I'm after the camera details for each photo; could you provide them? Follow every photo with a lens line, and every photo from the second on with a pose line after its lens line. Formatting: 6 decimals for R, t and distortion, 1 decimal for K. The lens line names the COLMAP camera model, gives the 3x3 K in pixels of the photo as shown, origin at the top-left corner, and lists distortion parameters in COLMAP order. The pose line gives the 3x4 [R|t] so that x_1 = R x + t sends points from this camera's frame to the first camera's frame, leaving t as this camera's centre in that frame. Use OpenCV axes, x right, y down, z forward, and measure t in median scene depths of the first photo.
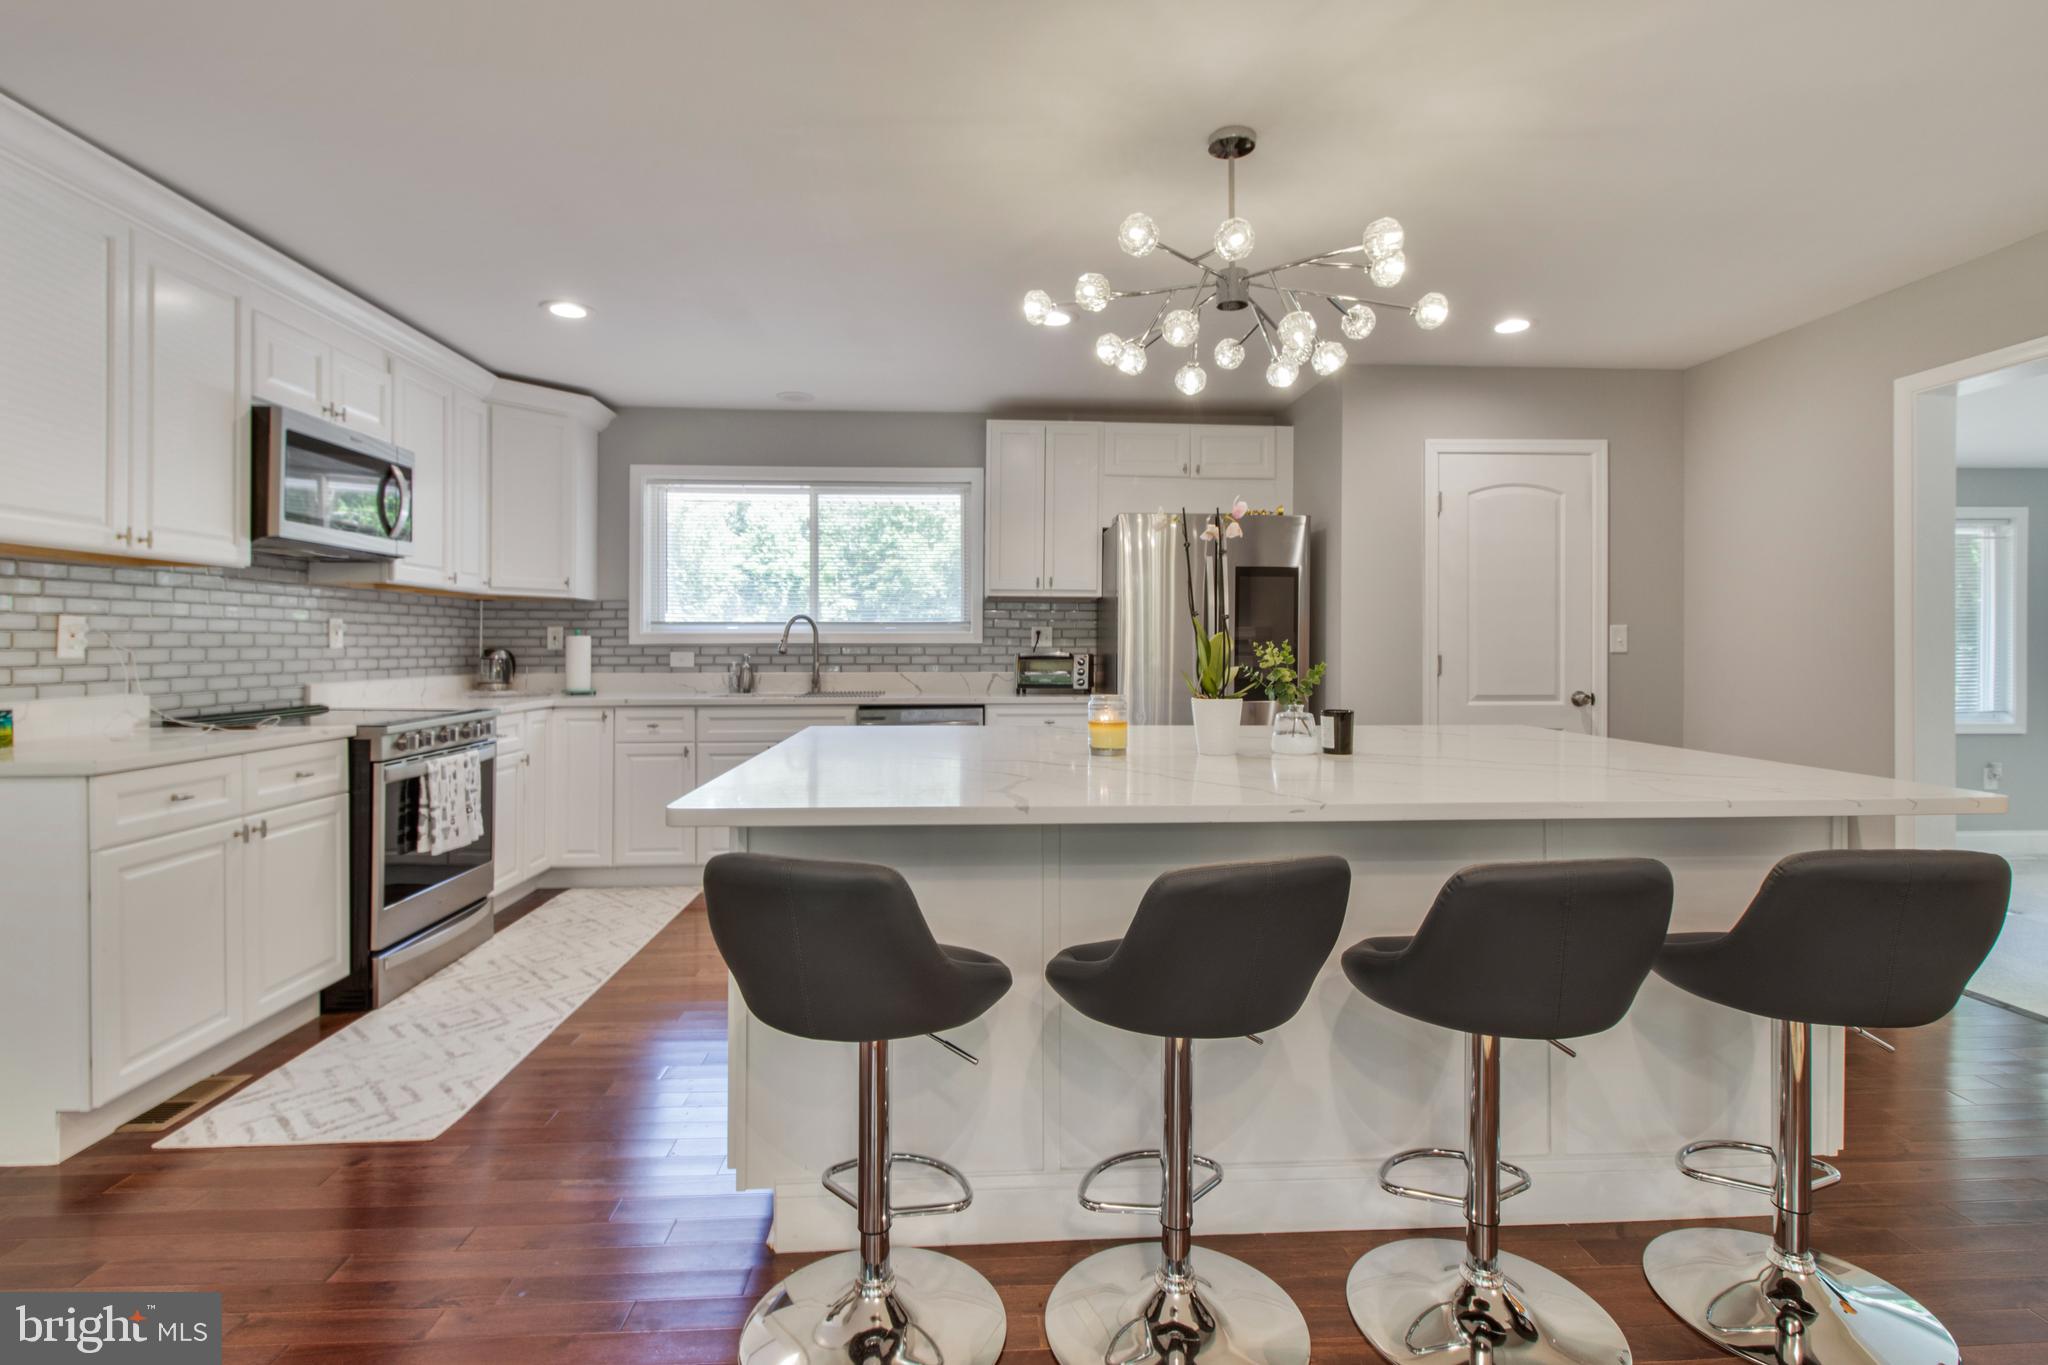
lens RADIAL K [[984.8, 0, 1049.4], [0, 984.8, 643.6], [0, 0, 1]] dist [0.001855, -0.007216]
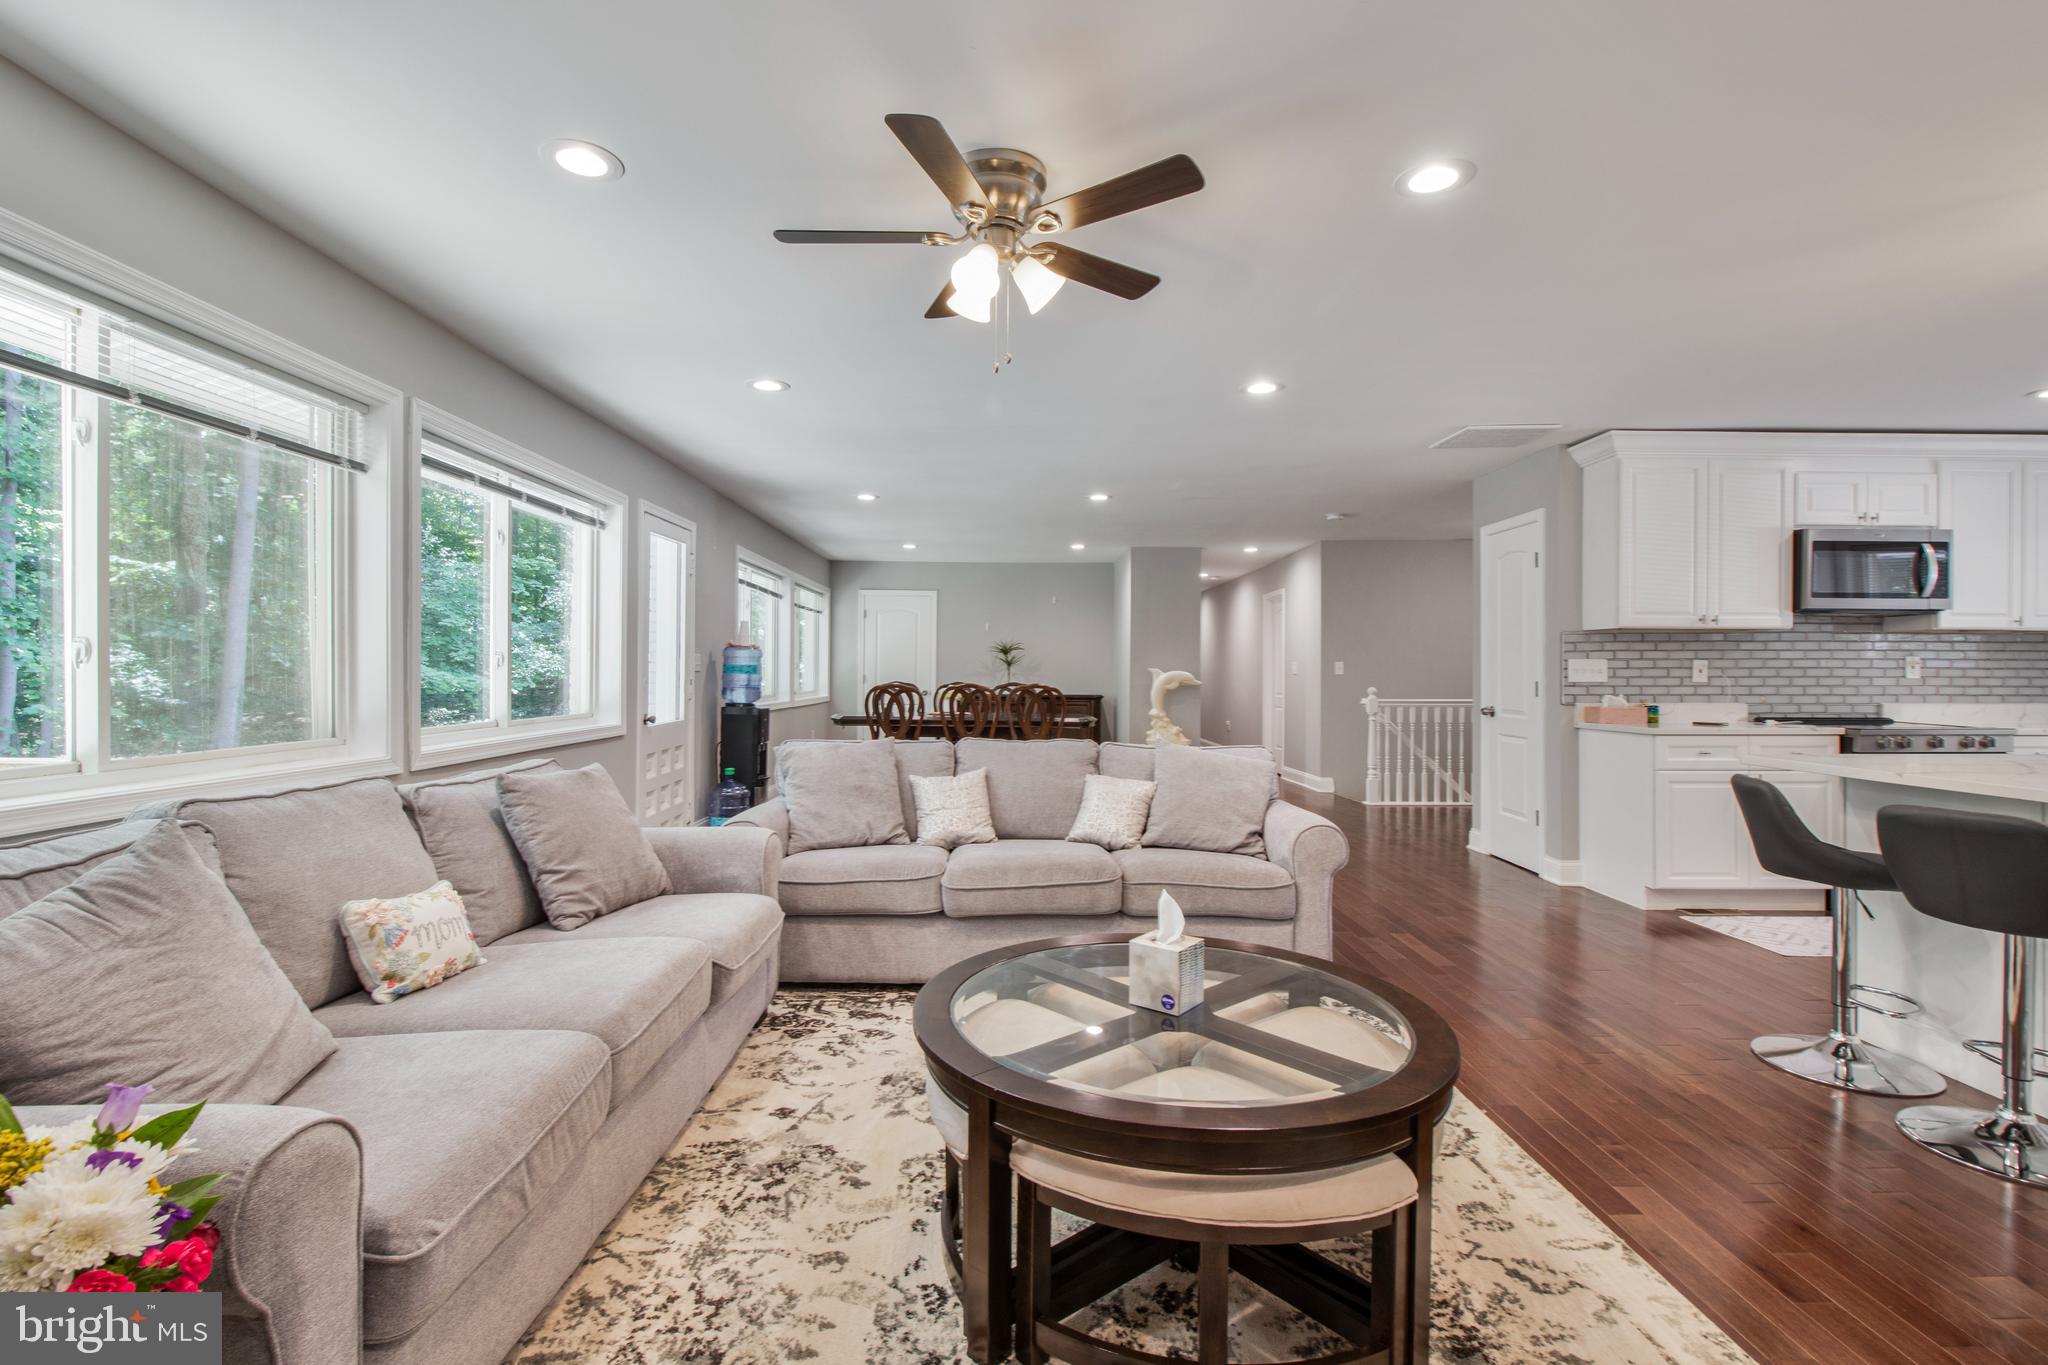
lens RADIAL K [[948.2, 0, 1017.5], [0, 948.2, 674.9], [0, 0, 1]] dist [0.000077, -0.000663]
pose [[-0.069370, 0.002210, -0.997589, 0.536764], [-0.002516, 0.999994, 0.002390, -0.000218], [0.997588, 0.002676, -0.069364, -0.117752]]
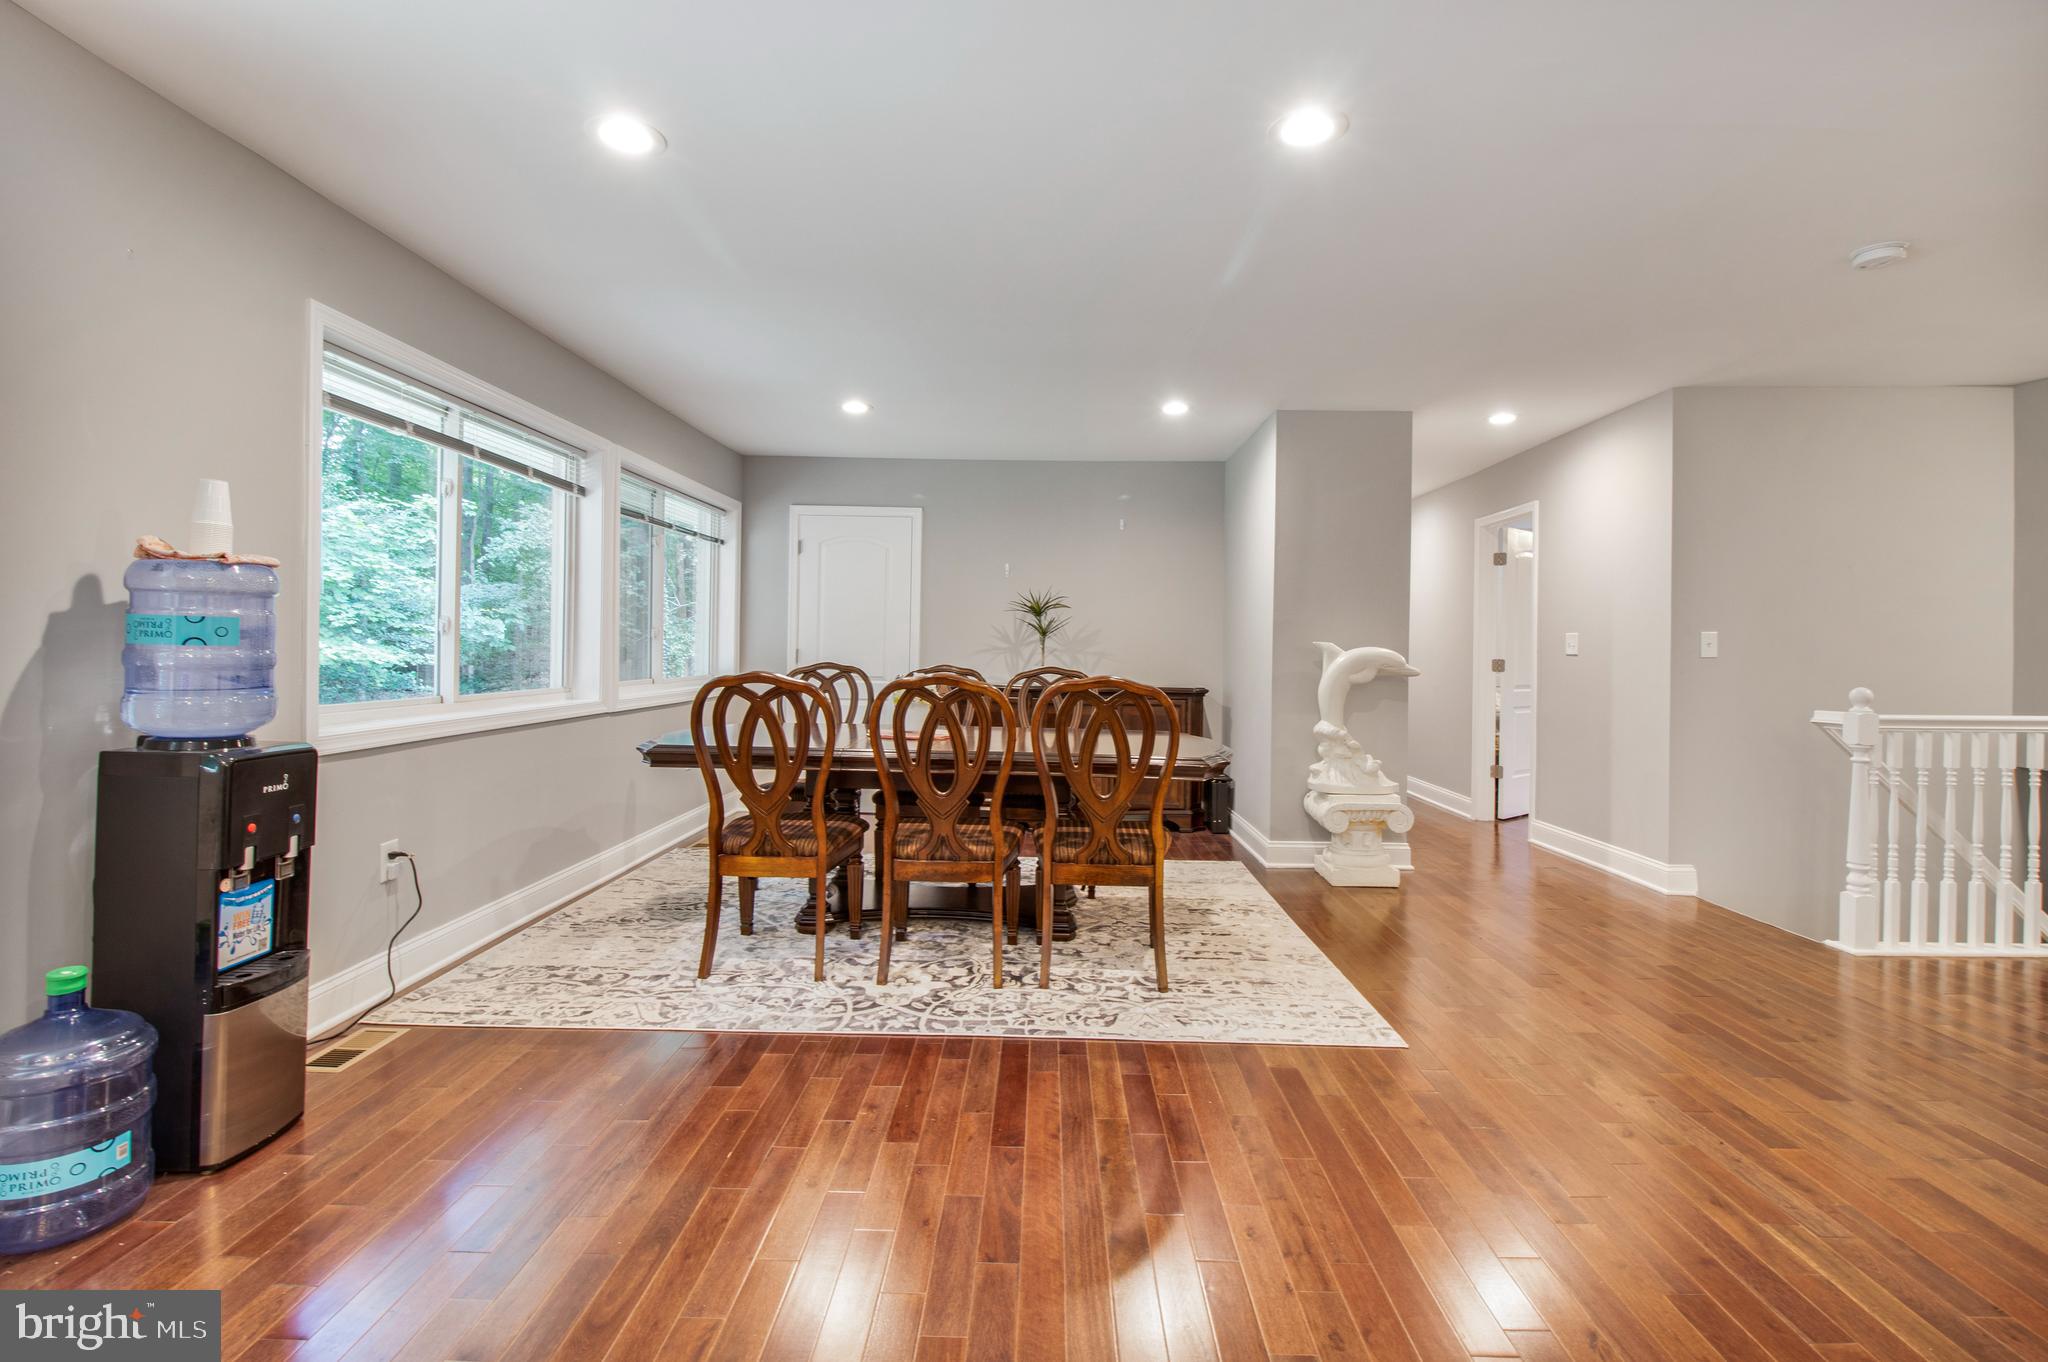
lens RADIAL K [[947.3, 0, 1029.9], [0, 947.3, 646.5], [0, 0, 1]] dist [0.001065, -0.000191]
pose [[-0.095462, -0.000511, -0.995433, -0.373145], [-0.011173, 0.999937, 0.000558, -0.001612], [0.995370, 0.011175, -0.095462, -0.185434]]
